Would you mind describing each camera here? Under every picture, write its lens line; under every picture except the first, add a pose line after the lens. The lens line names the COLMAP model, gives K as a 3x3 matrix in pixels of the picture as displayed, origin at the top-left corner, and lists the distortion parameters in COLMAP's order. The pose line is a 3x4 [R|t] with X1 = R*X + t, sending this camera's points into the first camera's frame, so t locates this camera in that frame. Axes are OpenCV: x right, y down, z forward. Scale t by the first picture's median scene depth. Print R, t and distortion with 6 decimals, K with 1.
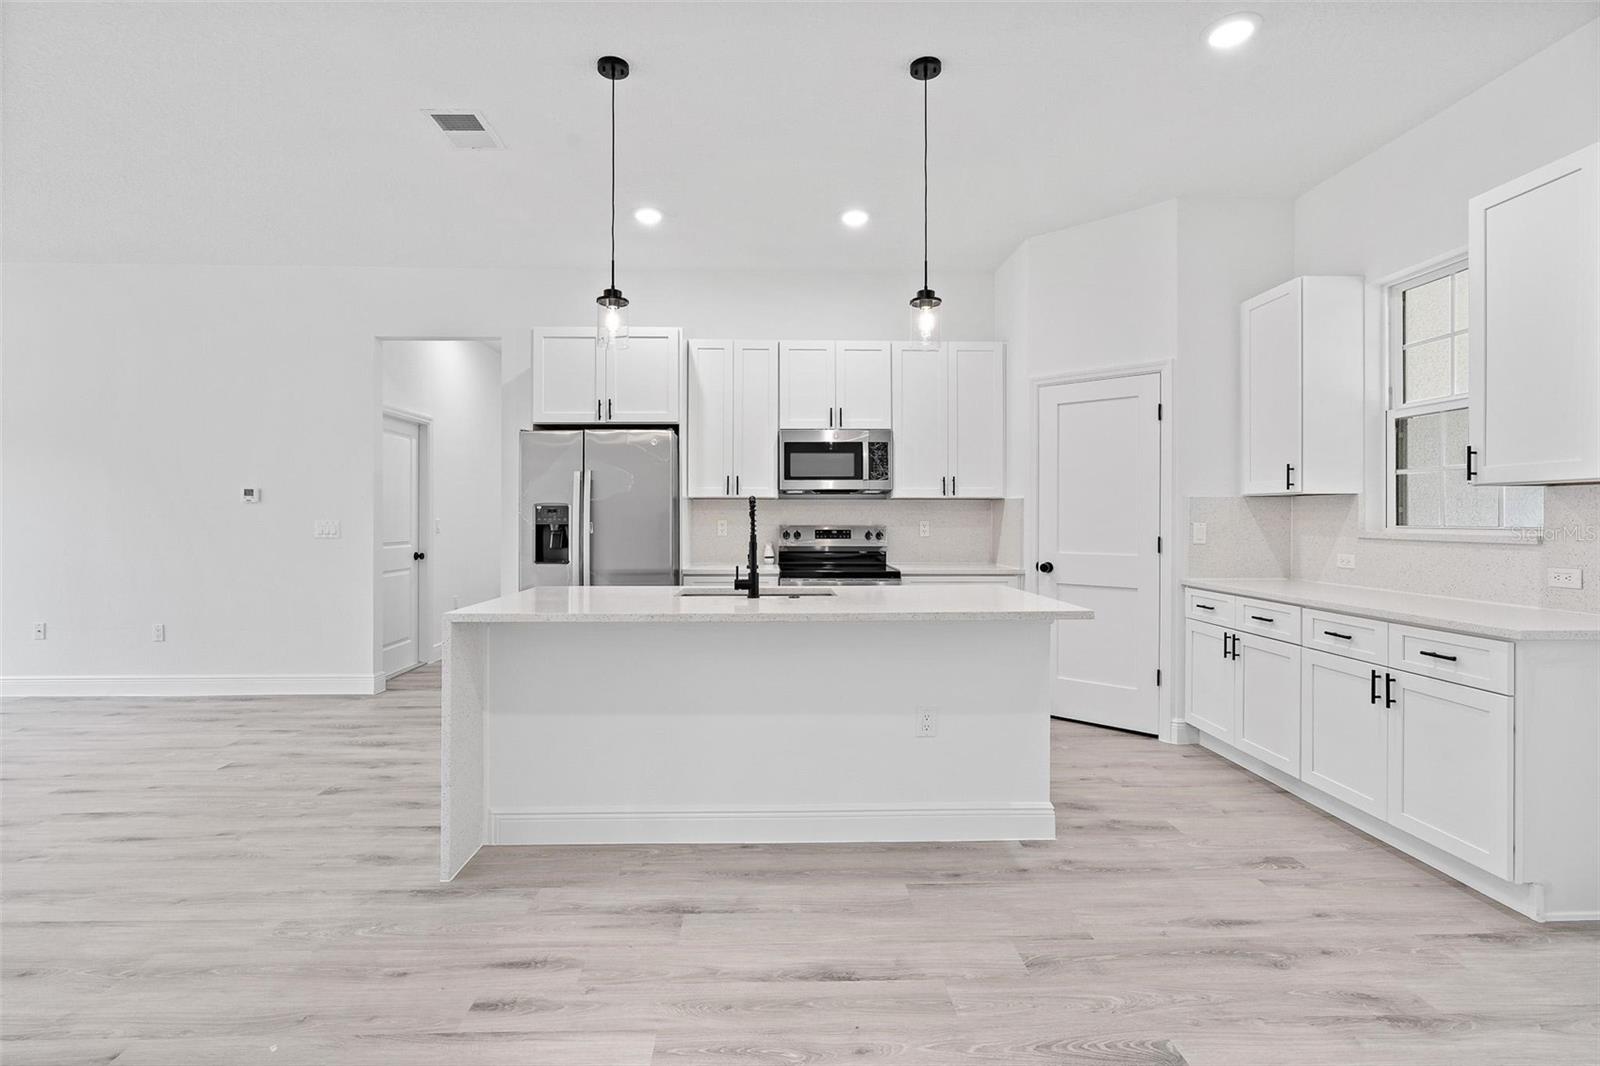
lens RADIAL K [[745.2, 0, 794.5], [0, 745.2, 541.9], [0, 0, 1]] dist [-0.017319, 0.002848]
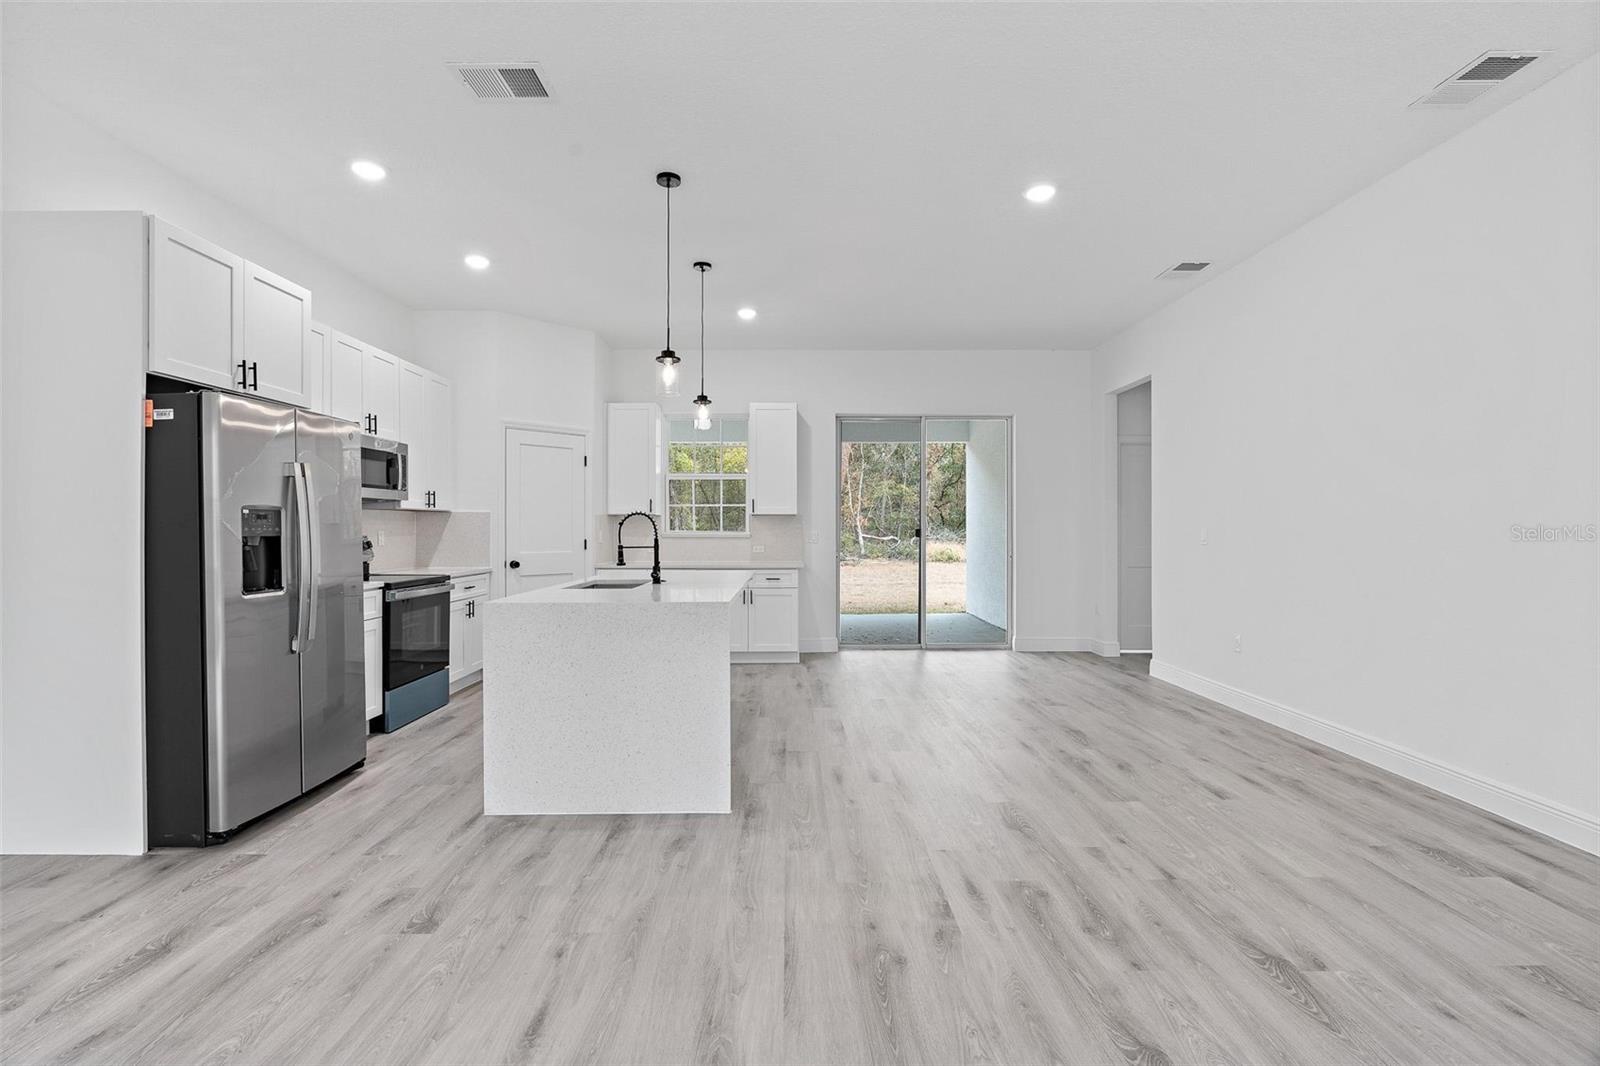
lens RADIAL K [[725.1, 0, 793.7], [0, 725.1, 533.3], [0, 0, 1]] dist [-0.006001, 0.001096]
pose [[0.030857, -0.005233, 0.999510, -1.201737], [0.038480, 0.999251, 0.004044, -0.010537], [-0.998783, 0.038337, 0.031036, 0.591966]]
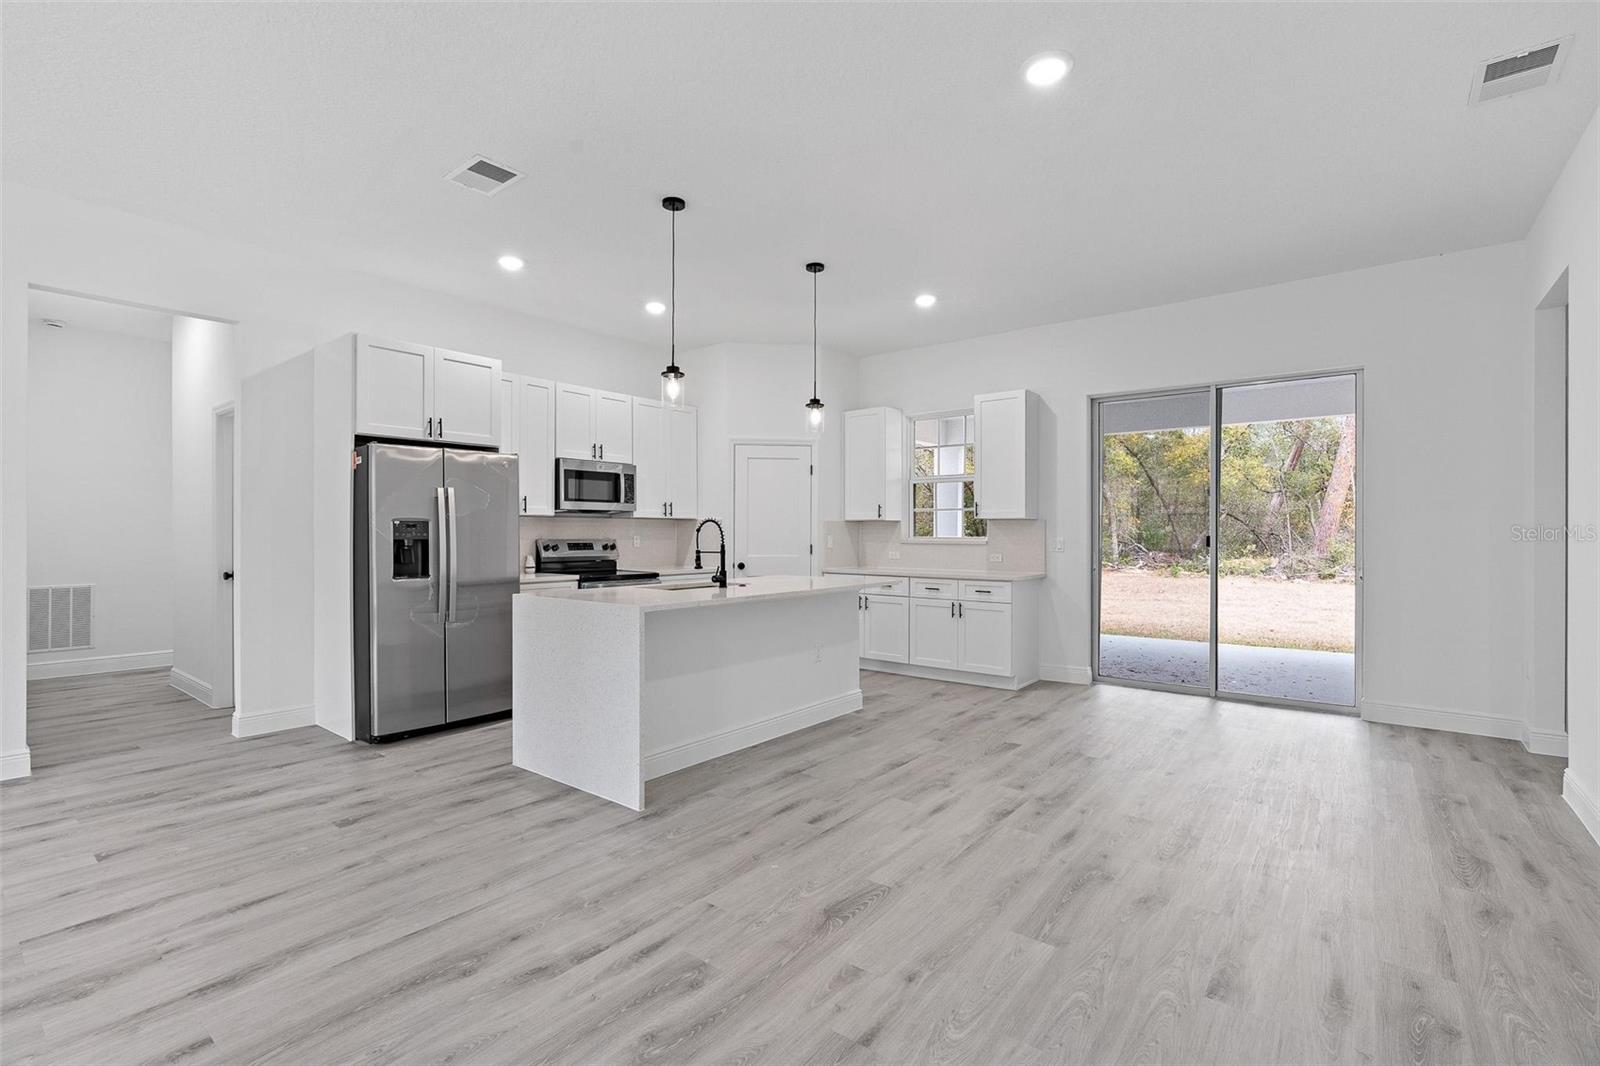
lens RADIAL K [[725.1, 0, 779.1], [0, 725.1, 542.3], [0, 0, 1]] dist [-0.006001, 0.001096]
pose [[0.660560, -0.007815, 0.750733, -0.894811], [0.025614, 0.999598, -0.012132, 0.007418], [-0.750336, 0.027243, 0.660495, -0.023871]]
